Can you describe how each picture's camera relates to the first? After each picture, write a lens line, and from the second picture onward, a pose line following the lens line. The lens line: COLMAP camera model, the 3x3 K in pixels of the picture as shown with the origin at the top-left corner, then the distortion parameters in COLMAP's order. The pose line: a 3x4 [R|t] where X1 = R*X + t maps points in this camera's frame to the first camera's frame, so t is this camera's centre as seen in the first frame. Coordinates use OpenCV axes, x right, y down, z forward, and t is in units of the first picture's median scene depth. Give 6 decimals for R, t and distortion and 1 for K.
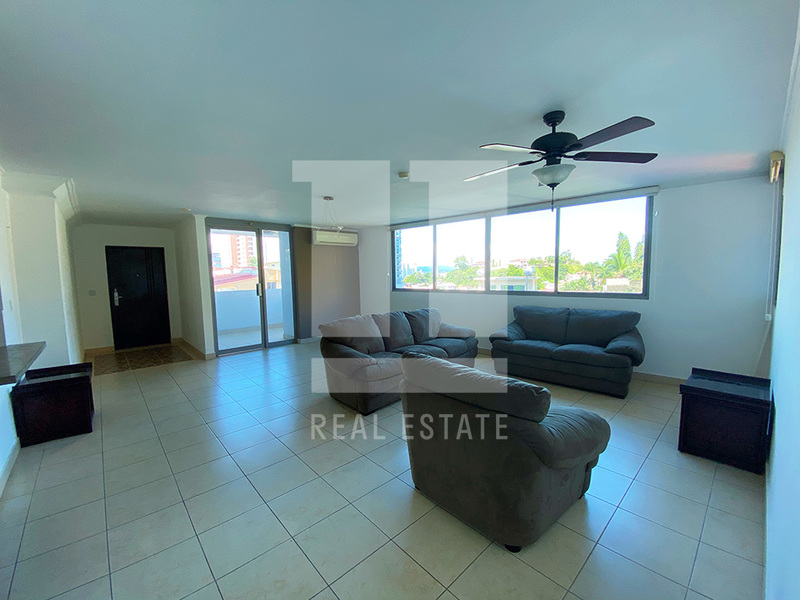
lens RADIAL K [[326.3, 0, 400.3], [0, 326.3, 302.3], [0, 0, 1]] dist [0.020324, -0.023270]
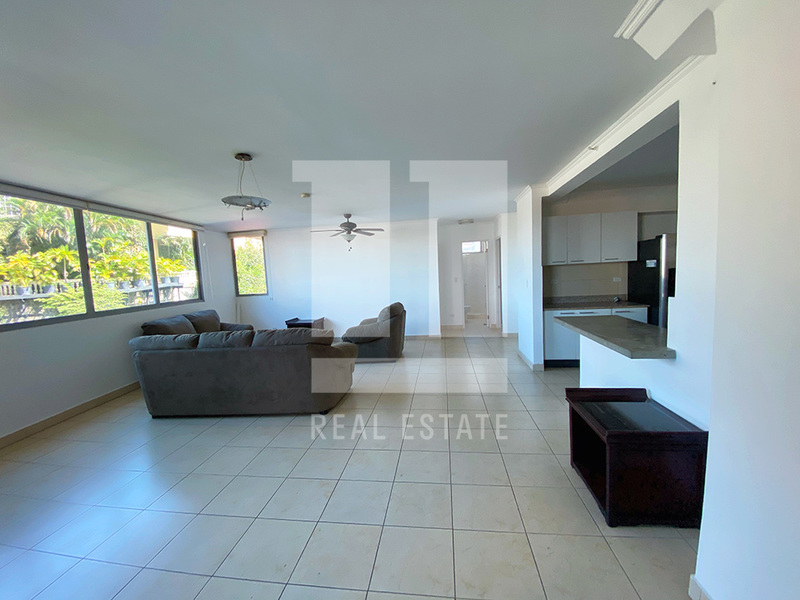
lens RADIAL K [[326.3, 0, 400.3], [0, 326.3, 302.3], [0, 0, 1]] dist [0.020324, -0.023270]
pose [[-0.642134, -0.017419, 0.766394, -0.712655], [0.127077, 0.983491, 0.128826, -0.063549], [-0.755986, 0.180114, -0.629320, 0.957834]]
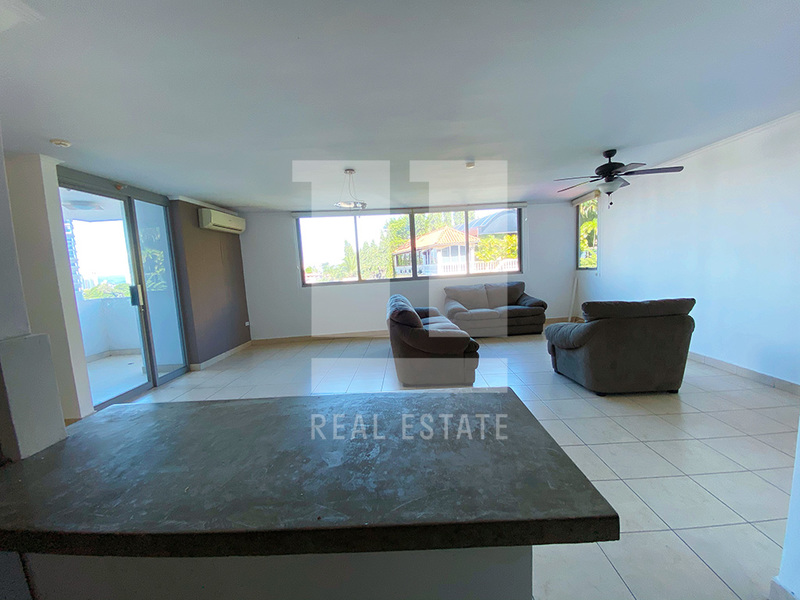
lens RADIAL K [[326.3, 0, 400.3], [0, 326.3, 302.3], [0, 0, 1]] dist [0.020324, -0.023270]
pose [[0.692465, -0.096589, 0.714956, -0.608188], [0.109222, 0.993610, 0.028448, 0.013561], [-0.713136, 0.058390, 0.698590, 0.246817]]
